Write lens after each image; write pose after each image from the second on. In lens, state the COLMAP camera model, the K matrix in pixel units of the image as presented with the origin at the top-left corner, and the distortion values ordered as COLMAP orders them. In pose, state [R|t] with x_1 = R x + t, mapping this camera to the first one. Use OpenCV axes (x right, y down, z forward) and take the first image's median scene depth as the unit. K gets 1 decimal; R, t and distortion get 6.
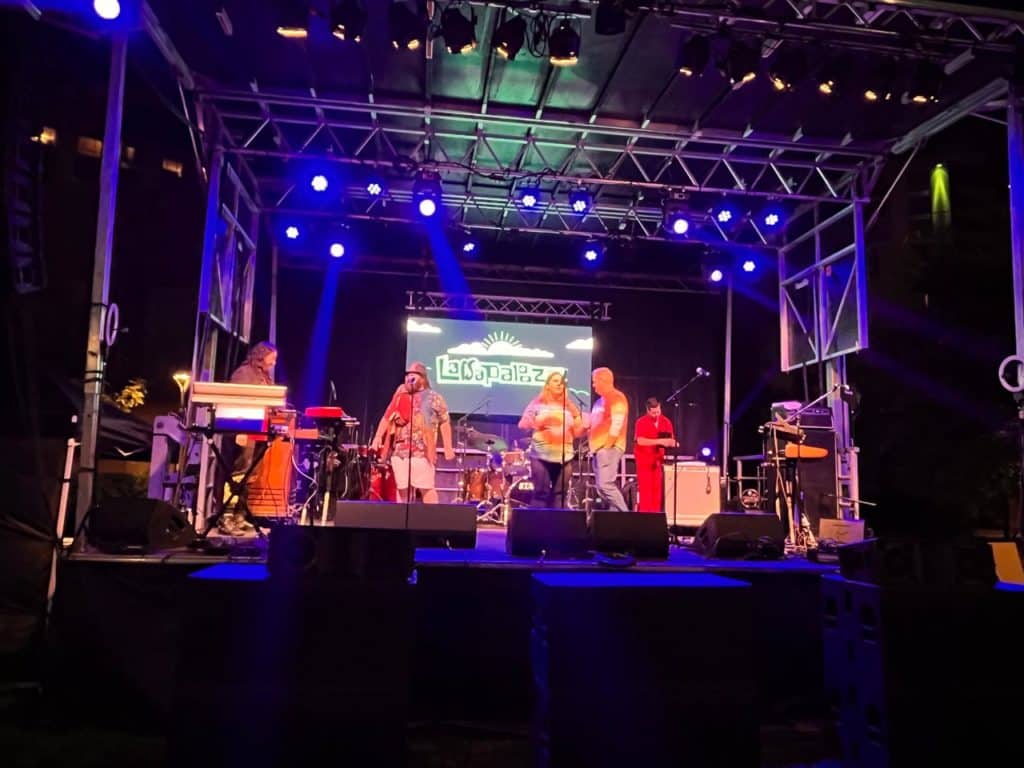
lens RADIAL K [[686.5, 0, 512.0], [0, 686.5, 384.0], [0, 0, 1]] dist [0.018211, 0.000497]
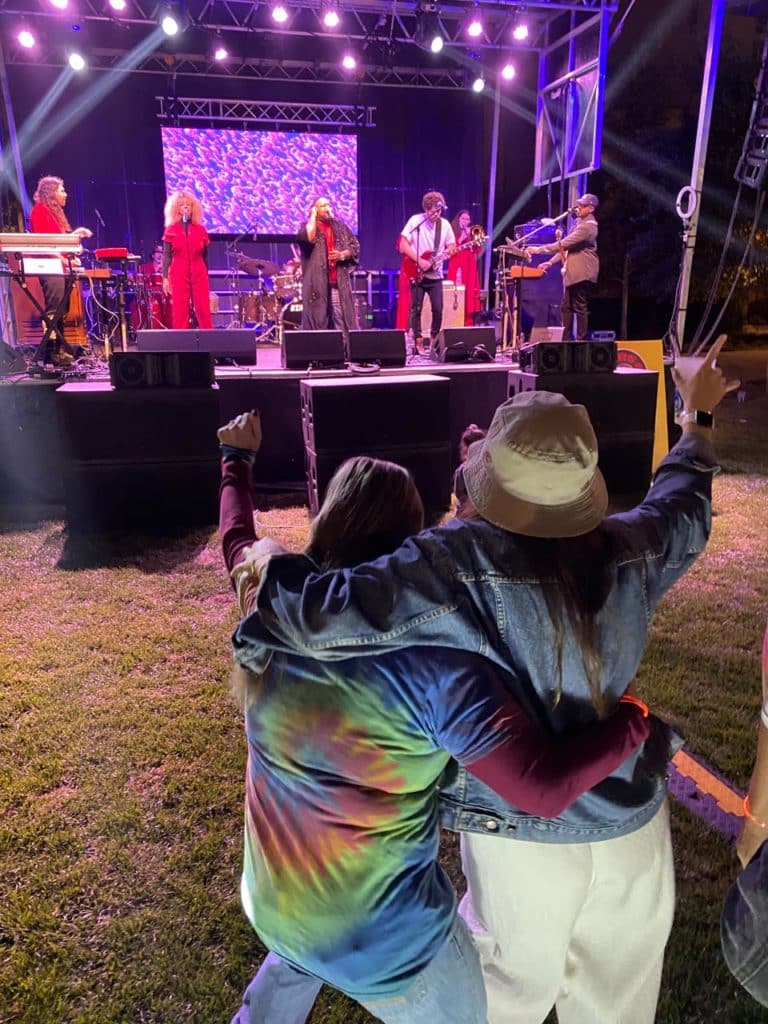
lens RADIAL K [[772.9, 0, 384.0], [0, 772.9, 512.0], [0, 0, 1]] dist [-0.001243, -0.000482]
pose [[0.992180, -0.067376, 0.105064, 0.006484], [0.018615, 0.912247, 0.409218, -0.056613], [-0.123416, -0.404063, 0.906367, -0.267412]]
